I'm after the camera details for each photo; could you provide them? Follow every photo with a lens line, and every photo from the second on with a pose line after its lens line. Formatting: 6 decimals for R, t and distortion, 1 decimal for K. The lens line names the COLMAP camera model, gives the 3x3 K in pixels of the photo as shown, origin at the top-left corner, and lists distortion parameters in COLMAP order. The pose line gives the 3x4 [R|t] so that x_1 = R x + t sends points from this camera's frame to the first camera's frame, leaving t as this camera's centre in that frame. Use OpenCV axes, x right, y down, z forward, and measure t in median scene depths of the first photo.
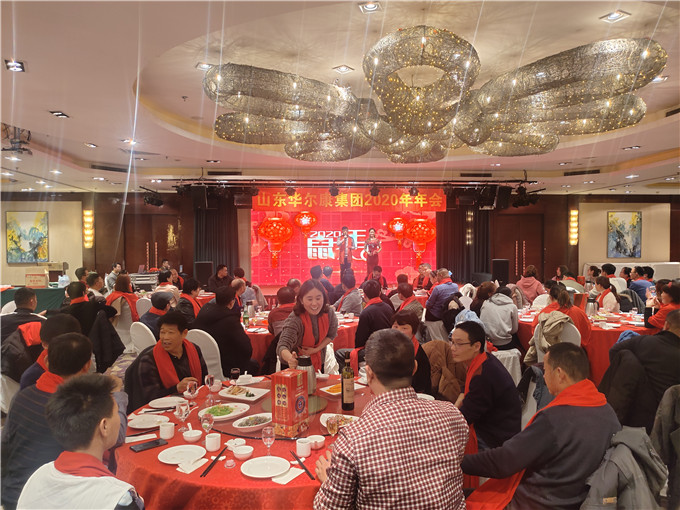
lens RADIAL K [[512.1, 0, 341.4], [0, 512.1, 253.9], [0, 0, 1]] dist [0.059273, -0.047950]
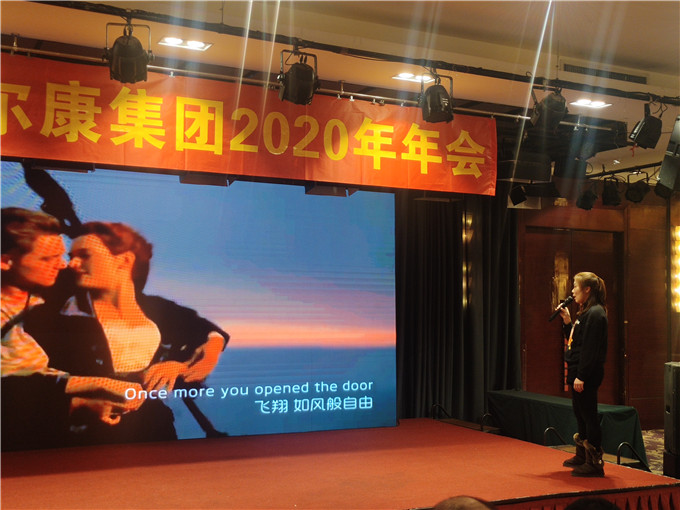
lens RADIAL K [[858.2, 0, 338.4], [0, 858.2, 256.5], [0, 0, 1]] dist [0.047327, 0.000000]
pose [[0.931603, 0.035884, 0.361702, -0.049648], [-0.011459, 0.997520, -0.069447, -0.011682], [-0.363297, 0.060553, 0.929704, 0.514854]]
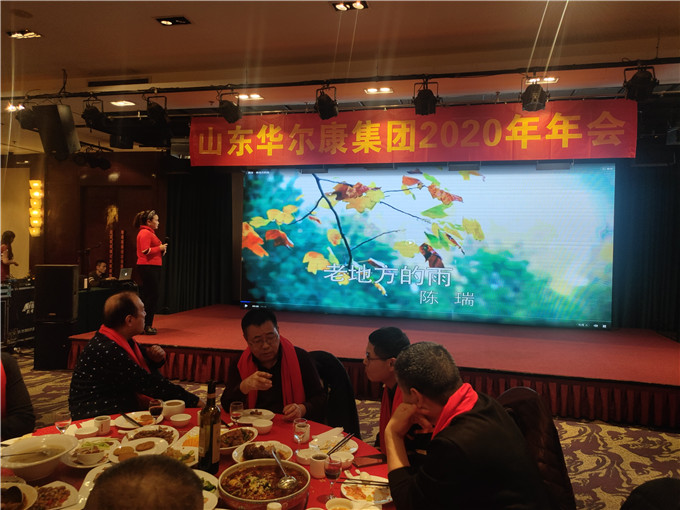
lens RADIAL K [[512.1, 0, 341.6], [0, 512.1, 257.0], [0, 0, 1]] dist [0.059273, -0.047950]
pose [[0.941155, 0.035024, -0.336155, 0.116211], [-0.034180, 0.999380, 0.008430, -0.004067], [0.336242, 0.003556, 0.941769, 0.499718]]
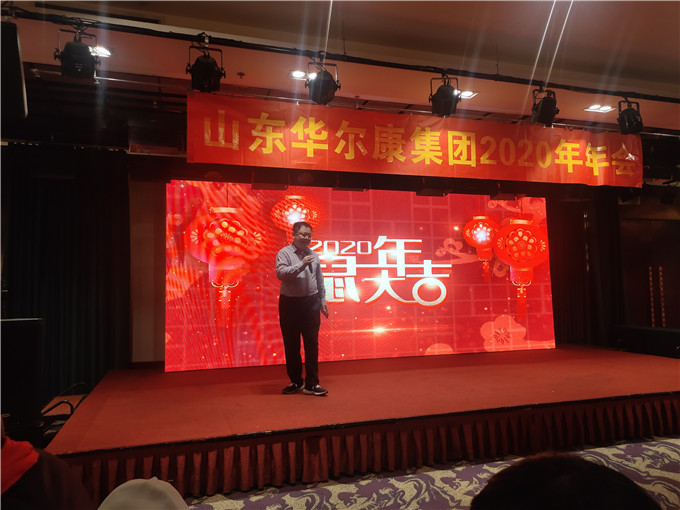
lens RADIAL K [[512.1, 0, 340.7], [0, 512.1, 255.6], [0, 0, 1]] dist [0.059273, -0.047950]
pose [[0.976167, 0.003782, 0.216990, -0.127469], [0.014615, 0.996433, -0.083115, 0.006303], [-0.216530, 0.084305, 0.972629, 0.563728]]
